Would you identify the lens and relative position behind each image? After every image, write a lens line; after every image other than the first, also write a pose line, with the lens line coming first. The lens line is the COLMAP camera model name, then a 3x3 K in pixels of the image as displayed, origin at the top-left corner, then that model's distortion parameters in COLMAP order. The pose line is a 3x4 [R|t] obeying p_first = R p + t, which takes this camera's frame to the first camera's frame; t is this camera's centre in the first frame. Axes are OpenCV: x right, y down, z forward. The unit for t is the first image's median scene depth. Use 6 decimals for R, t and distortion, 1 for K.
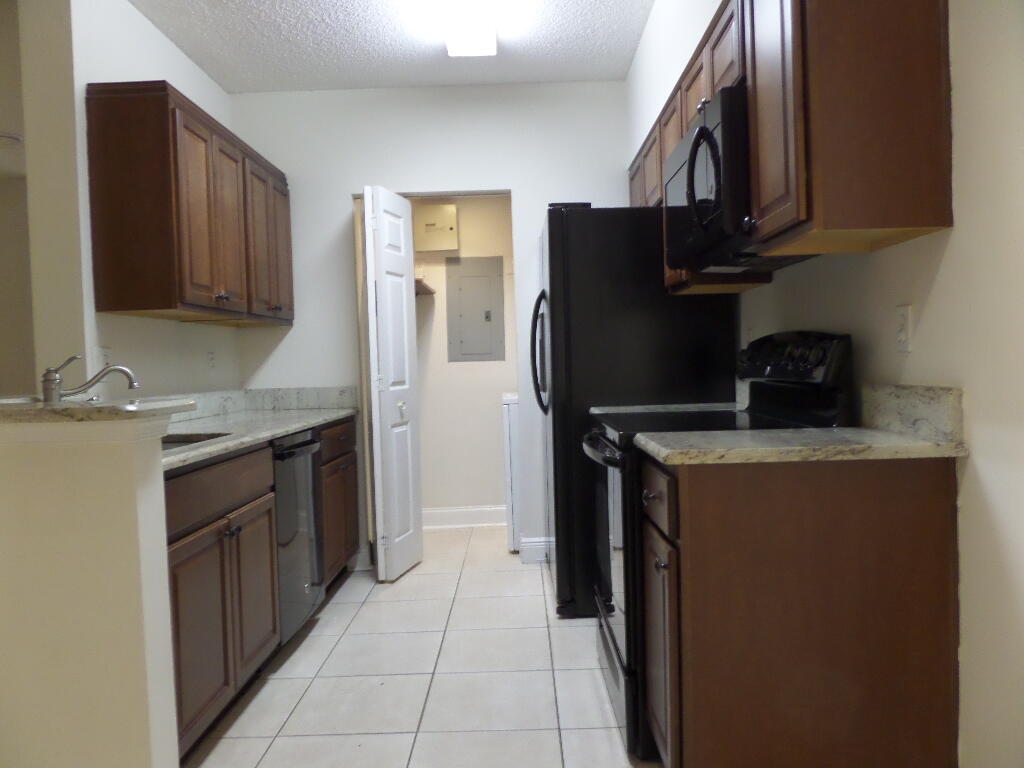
lens RADIAL K [[756.2, 0, 512.4], [0, 756.2, 386.7], [0, 0, 1]] dist [-0.013461, -0.000581]
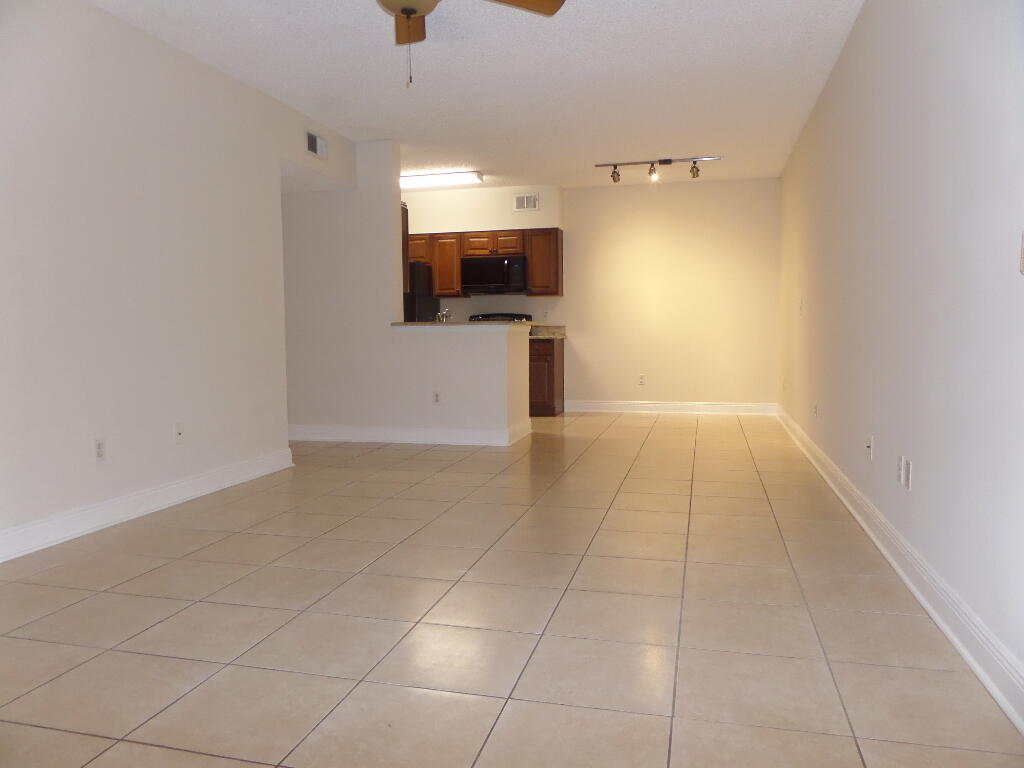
lens RADIAL K [[756.2, 0, 513.5], [0, 756.2, 383.9], [0, 0, 1]] dist [-0.013461, -0.000581]
pose [[0.246967, -0.035385, 0.968378, -2.688892], [0.029494, 0.999145, 0.028987, 0.139736], [-0.968575, 0.021402, 0.247799, 0.006491]]
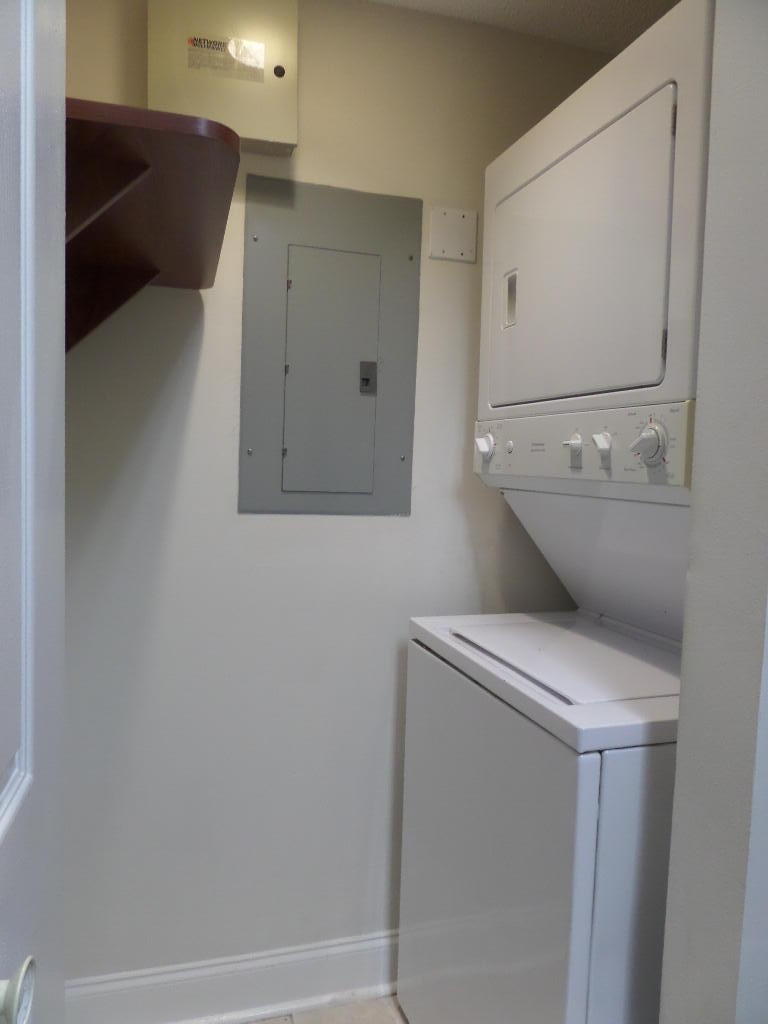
lens RADIAL K [[756.2, 0, 385.4], [0, 756.2, 515.3], [0, 0, 1]] dist [-0.013461, -0.000581]
pose [[0.952550, 0.038077, 0.301990, -0.205885], [-0.049890, 0.998258, 0.031496, -0.076227], [-0.300264, -0.045068, 0.952791, 1.161971]]
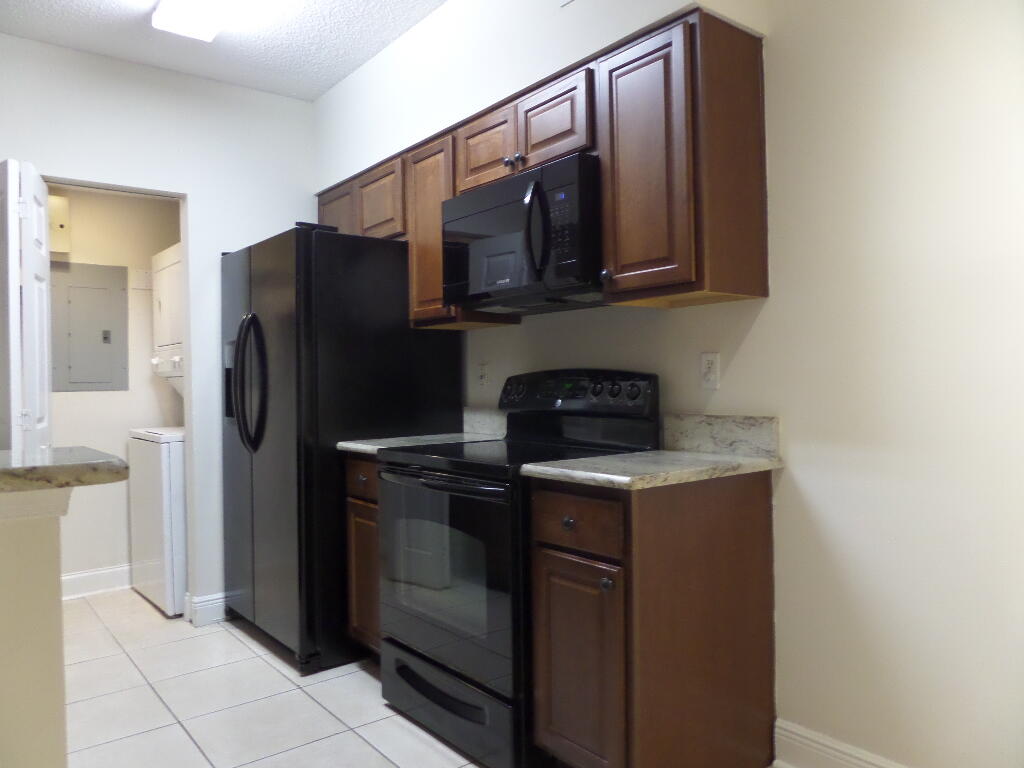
lens RADIAL K [[756.2, 0, 514.1], [0, 756.2, 385.8], [0, 0, 1]] dist [-0.013461, -0.000581]
pose [[0.776953, 0.012906, 0.629427, -0.346311], [0.013236, 0.999234, -0.036826, -0.005592], [-0.629420, 0.036943, 0.776187, 0.135149]]
